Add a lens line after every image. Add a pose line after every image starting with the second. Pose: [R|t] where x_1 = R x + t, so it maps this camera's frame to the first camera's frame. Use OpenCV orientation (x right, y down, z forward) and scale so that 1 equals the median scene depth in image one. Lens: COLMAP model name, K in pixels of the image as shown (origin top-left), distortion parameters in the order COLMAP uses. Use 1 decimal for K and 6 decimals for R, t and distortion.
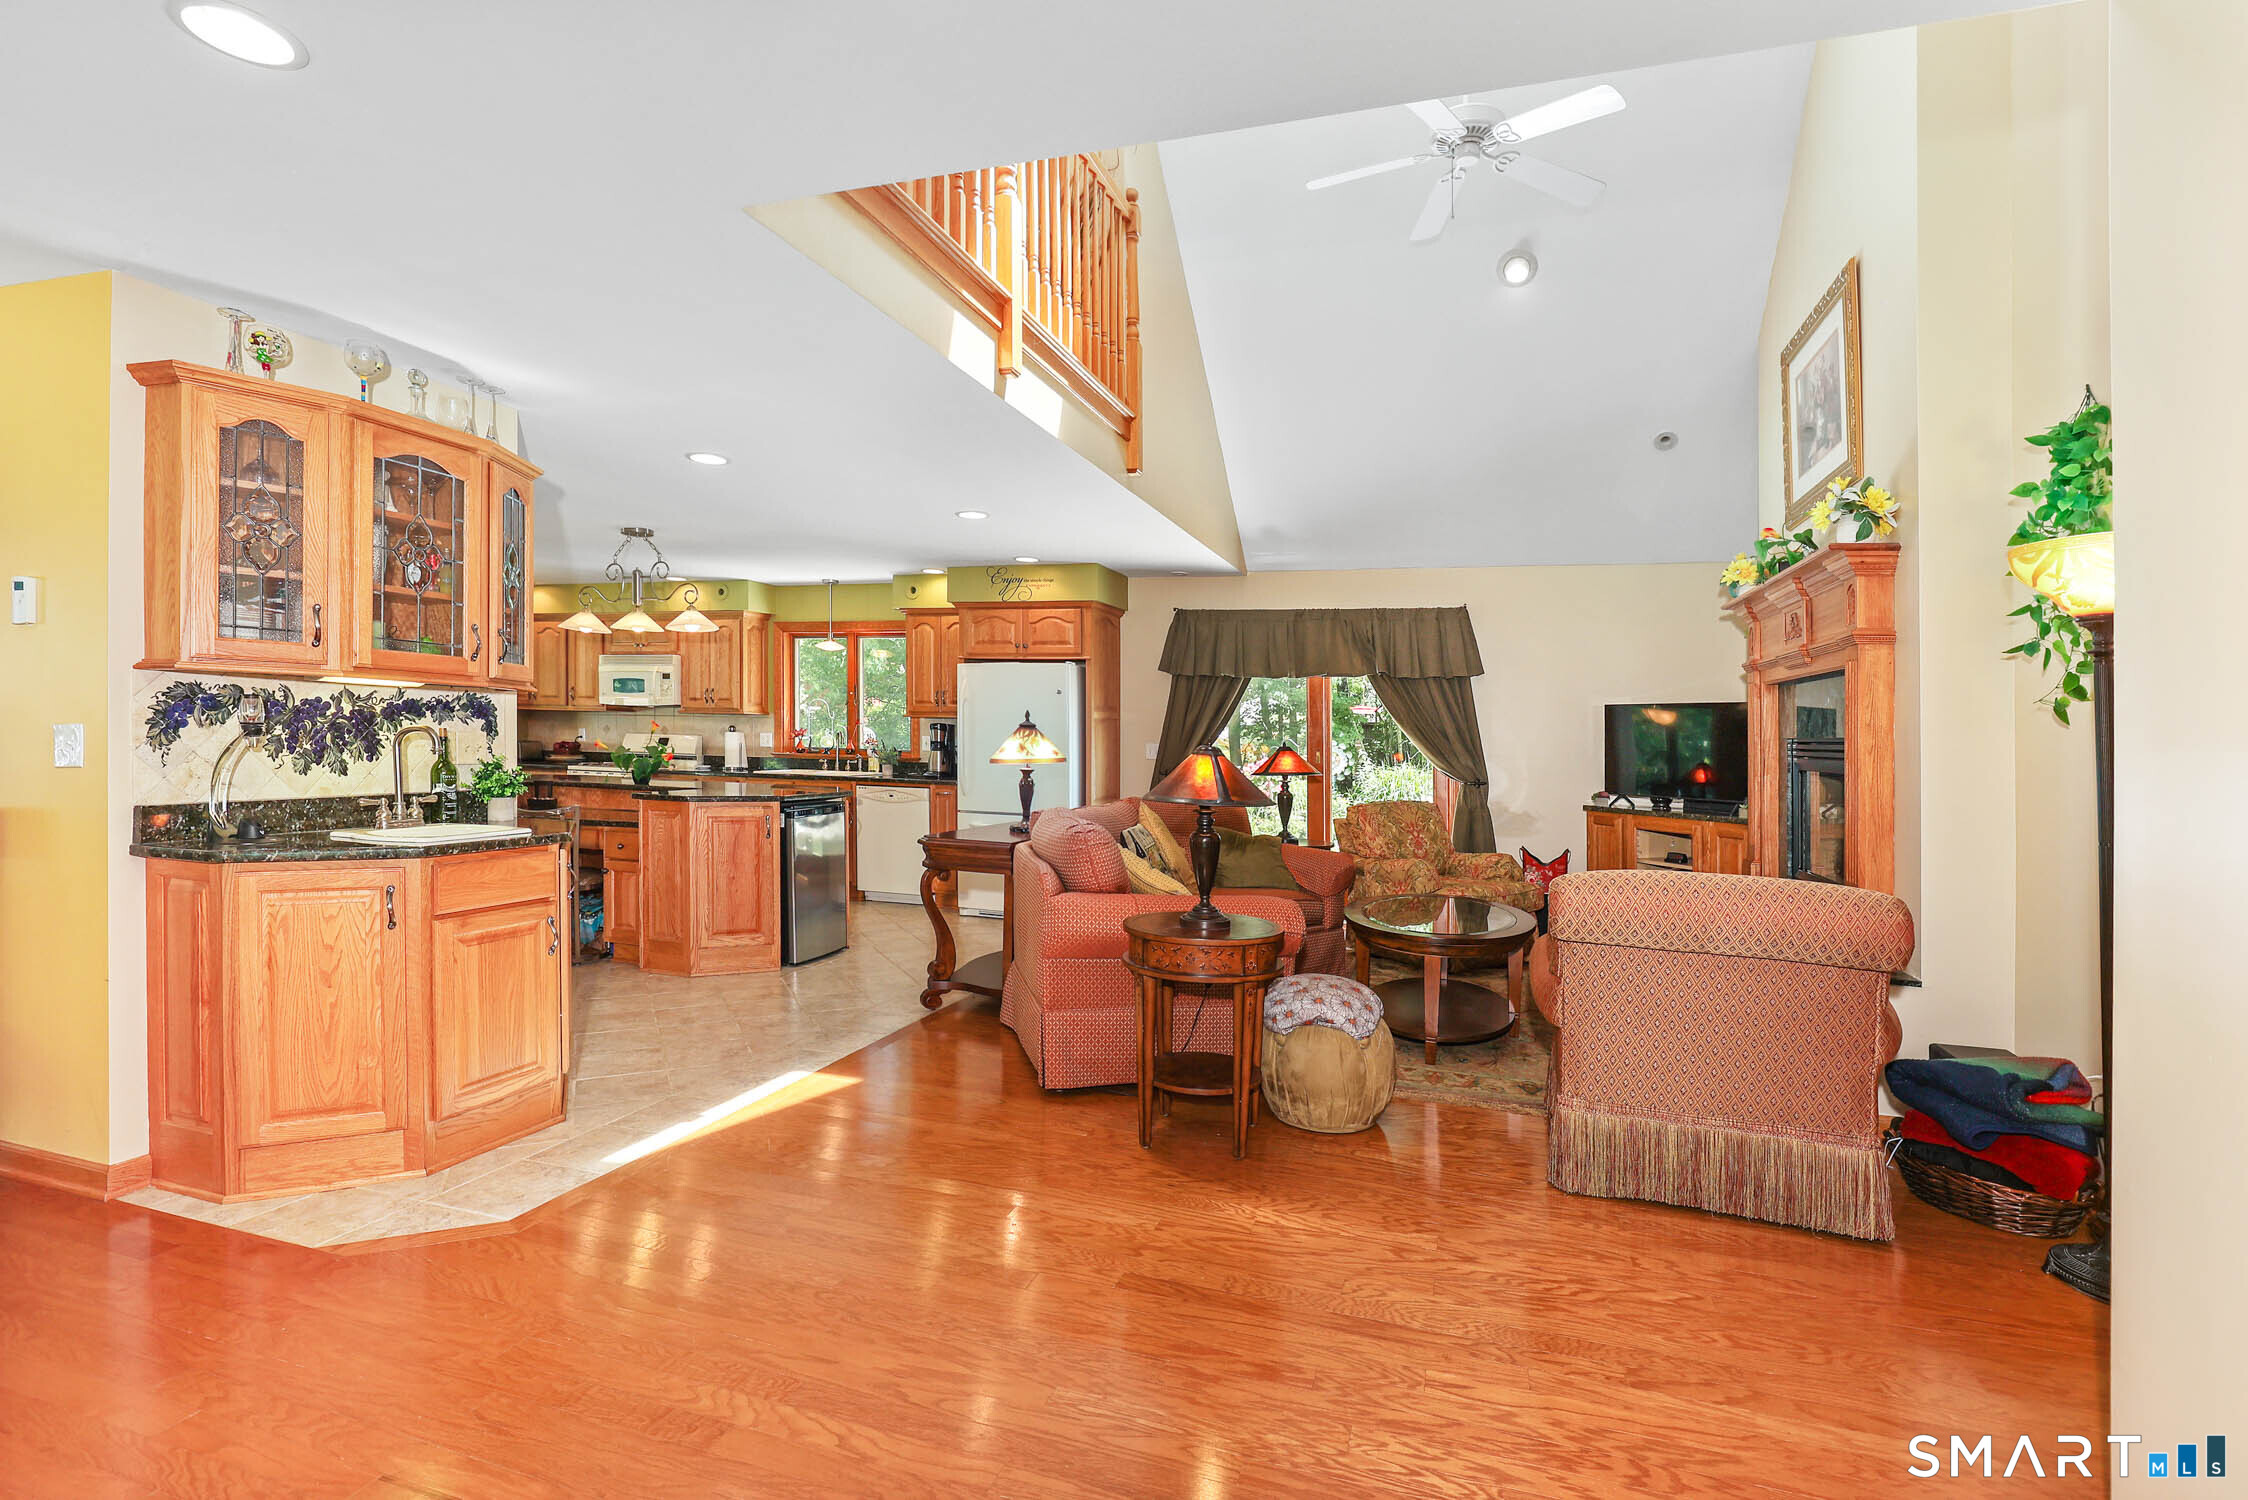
lens RADIAL K [[1061.6, 0, 1141.3], [0, 1061.6, 774.4], [0, 0, 1]] dist [-0.013364, 0.002937]
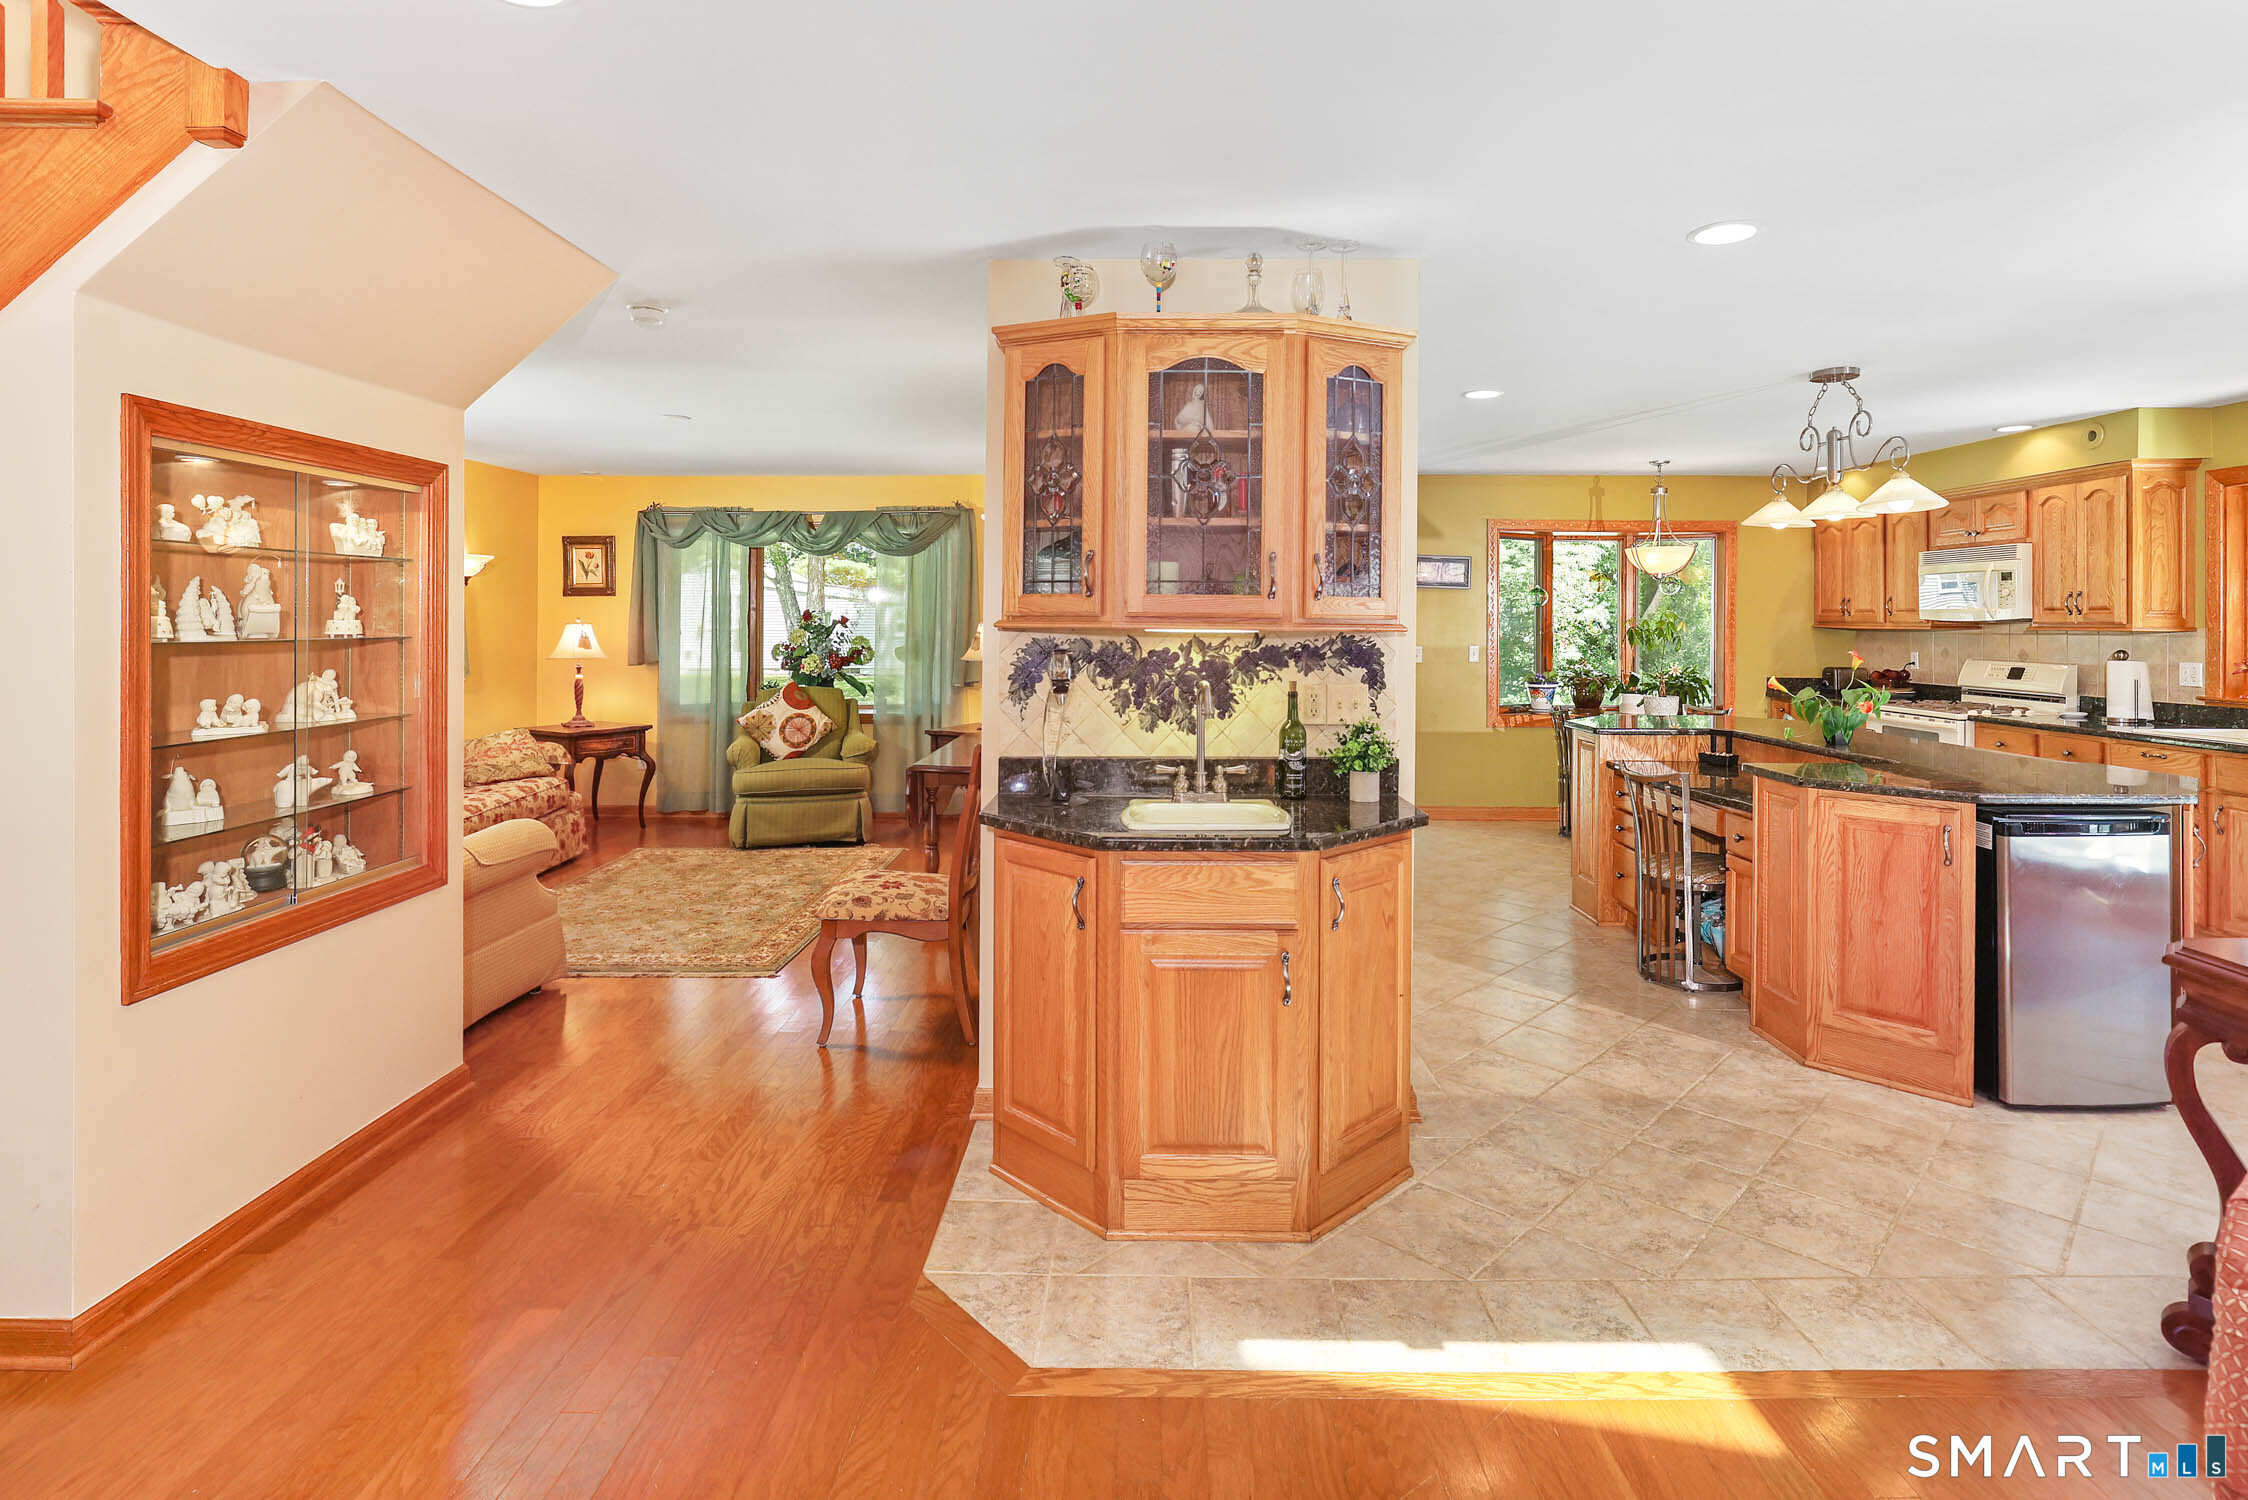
lens RADIAL K [[1120.9, 0, 1133.8], [0, 1120.9, 625.9], [0, 0, 1]] dist [-0.019499, 0.004058]
pose [[0.299708, -0.018842, -0.953845, 0.106451], [-0.029818, 0.999132, -0.029105, -0.046320], [0.953565, 0.037165, 0.298886, 0.497742]]
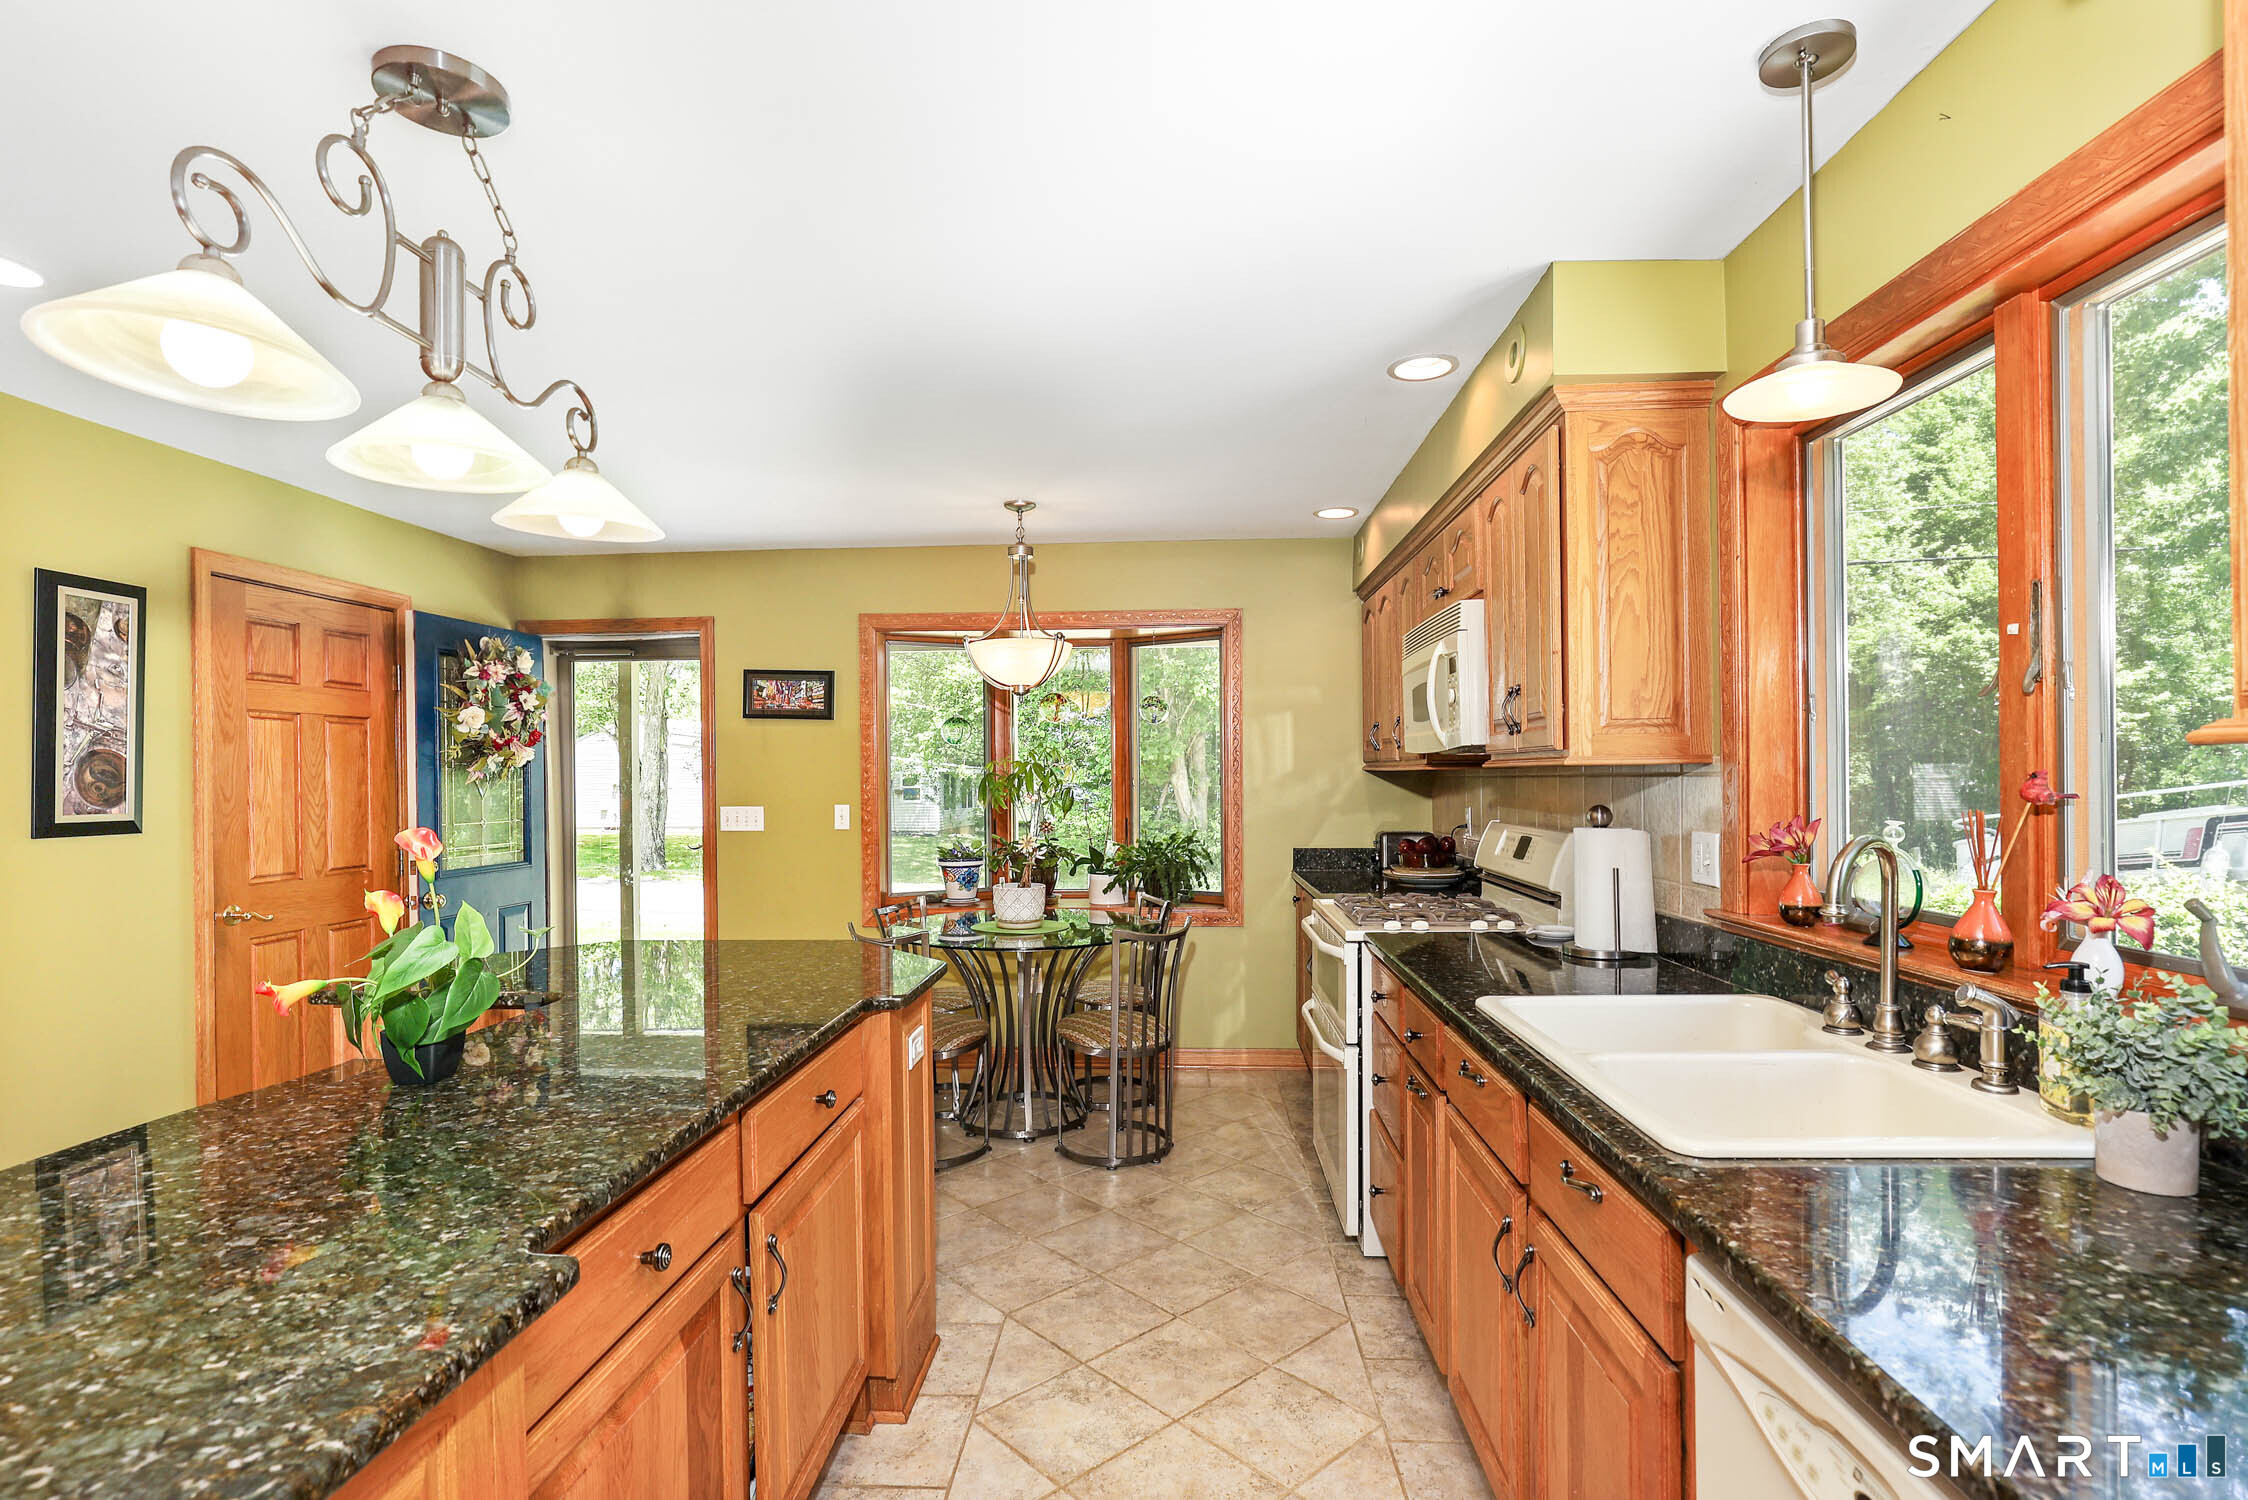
lens RADIAL K [[1061.6, 0, 1116.2], [0, 1061.6, 764.9], [0, 0, 1]] dist [-0.013364, 0.002937]
pose [[0.255582, -0.034516, -0.966171, -0.266069], [-0.018214, 0.999013, -0.040508, -0.082235], [0.966616, 0.027951, 0.254702, 1.535478]]
